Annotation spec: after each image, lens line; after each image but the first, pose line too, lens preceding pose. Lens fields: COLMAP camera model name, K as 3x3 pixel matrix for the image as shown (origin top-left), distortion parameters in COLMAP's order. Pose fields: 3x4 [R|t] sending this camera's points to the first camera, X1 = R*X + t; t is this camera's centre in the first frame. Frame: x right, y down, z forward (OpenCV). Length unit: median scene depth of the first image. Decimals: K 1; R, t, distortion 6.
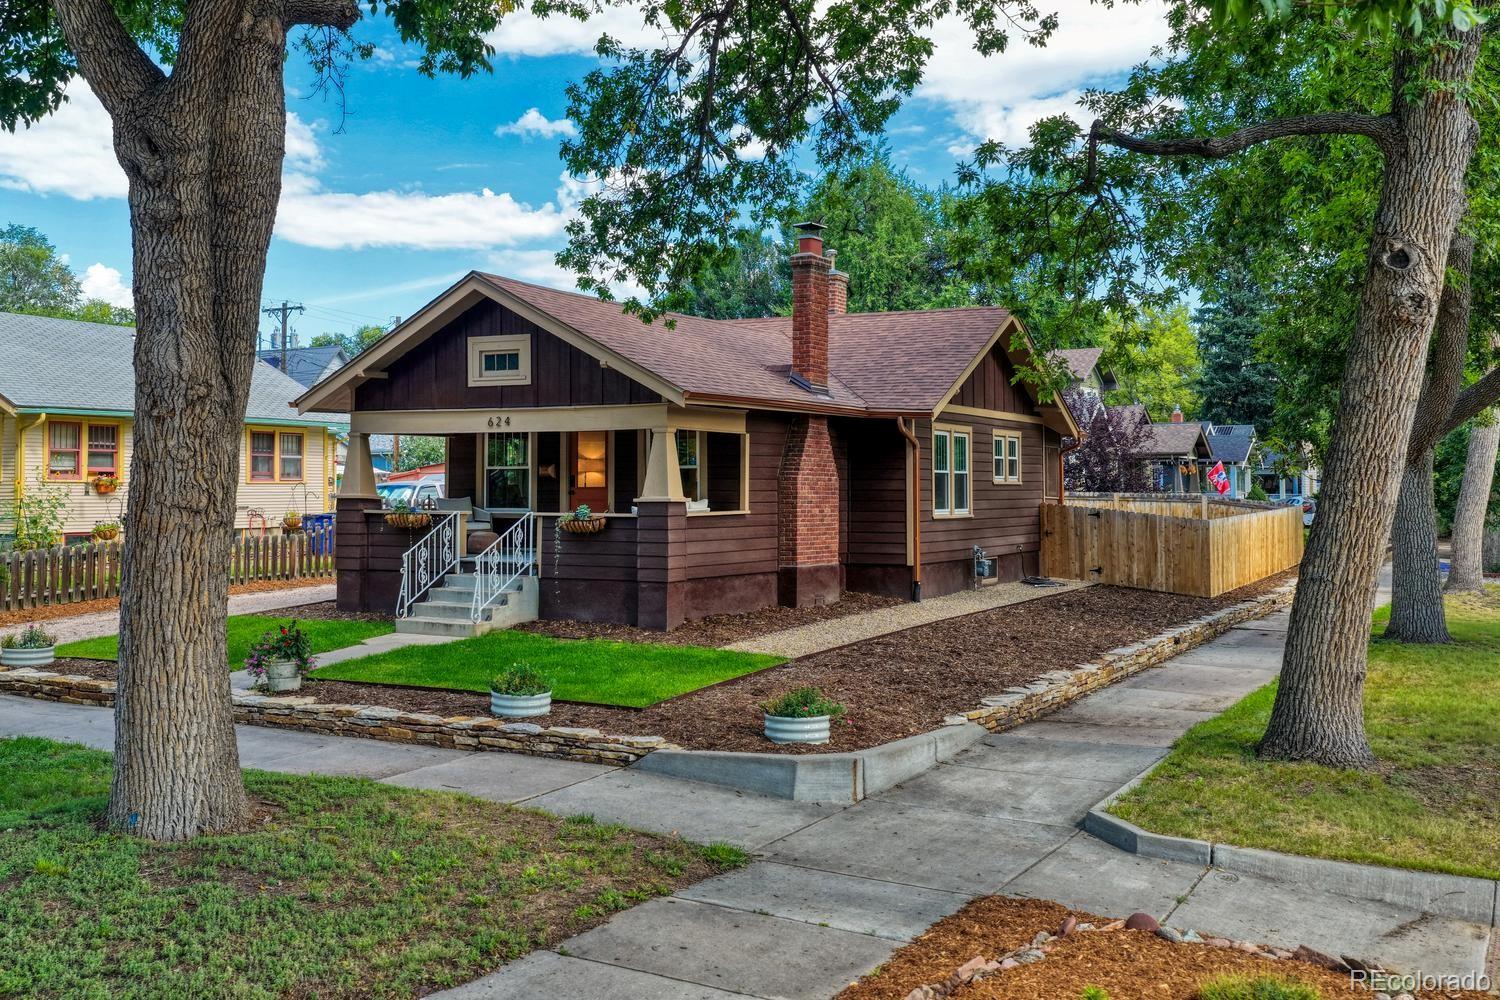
lens RADIAL K [[1382.2, 0, 750.4], [0, 1382.2, 426.3], [0, 0, 1]] dist [0.042013, -0.030458]
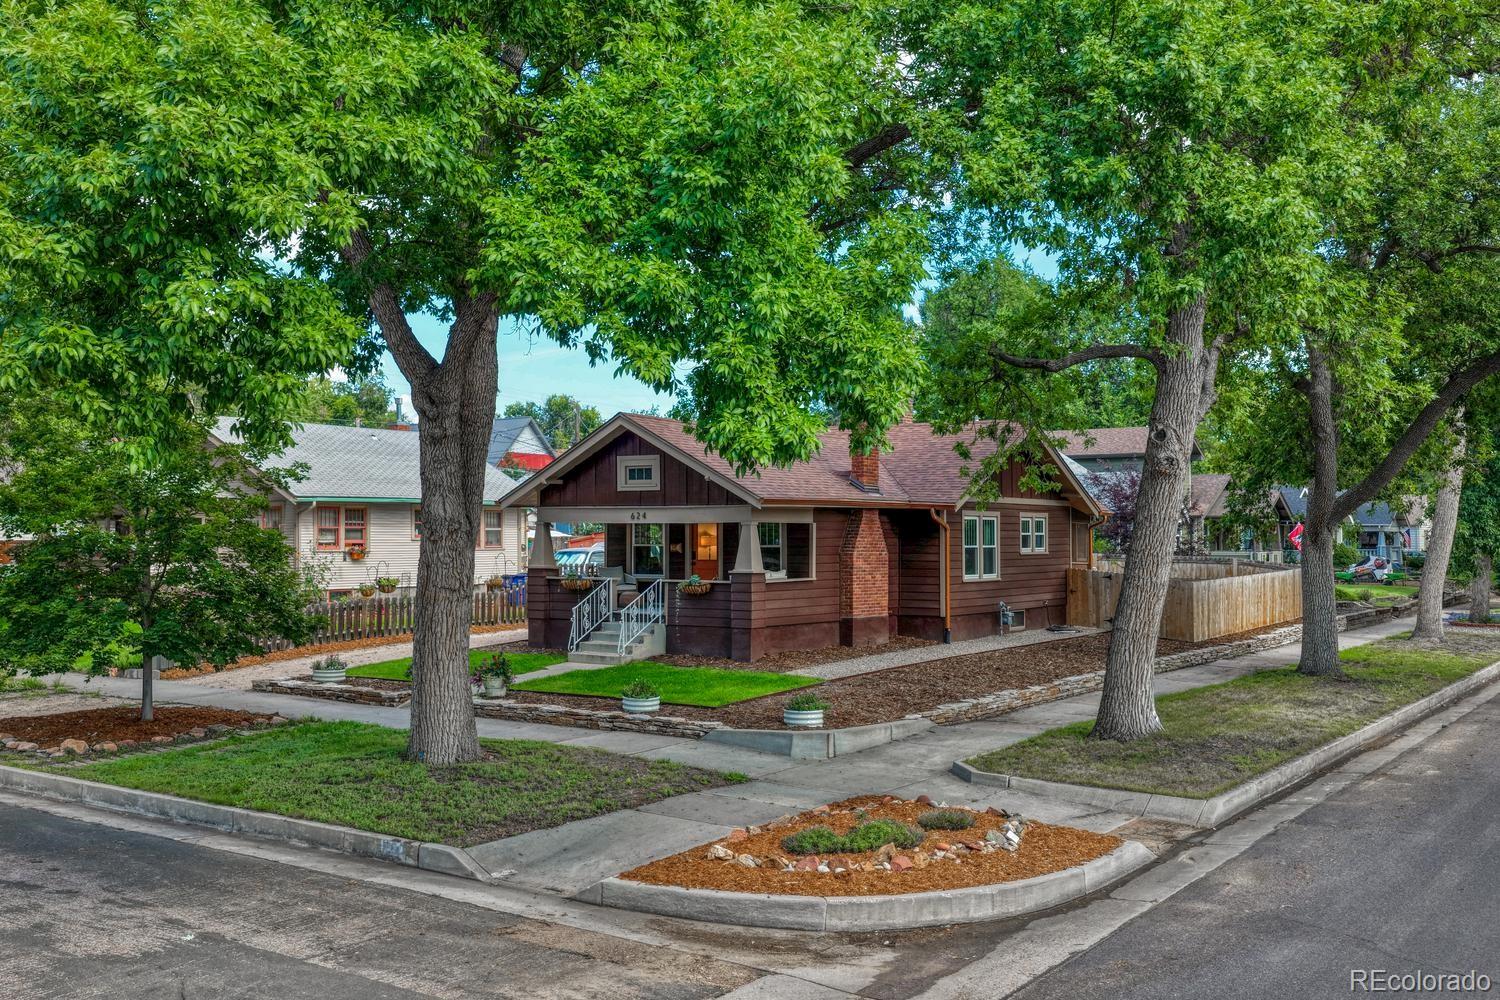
lens RADIAL K [[1385.3, 0, 837.6], [0, 1385.3, 497.1], [0, 0, 1]] dist [0.065837, -0.001762]
pose [[0.997495, -0.001741, -0.070714, 0.129150], [0.003076, 0.999819, 0.018768, -0.050613], [0.070669, -0.018939, 0.997320, -0.429253]]
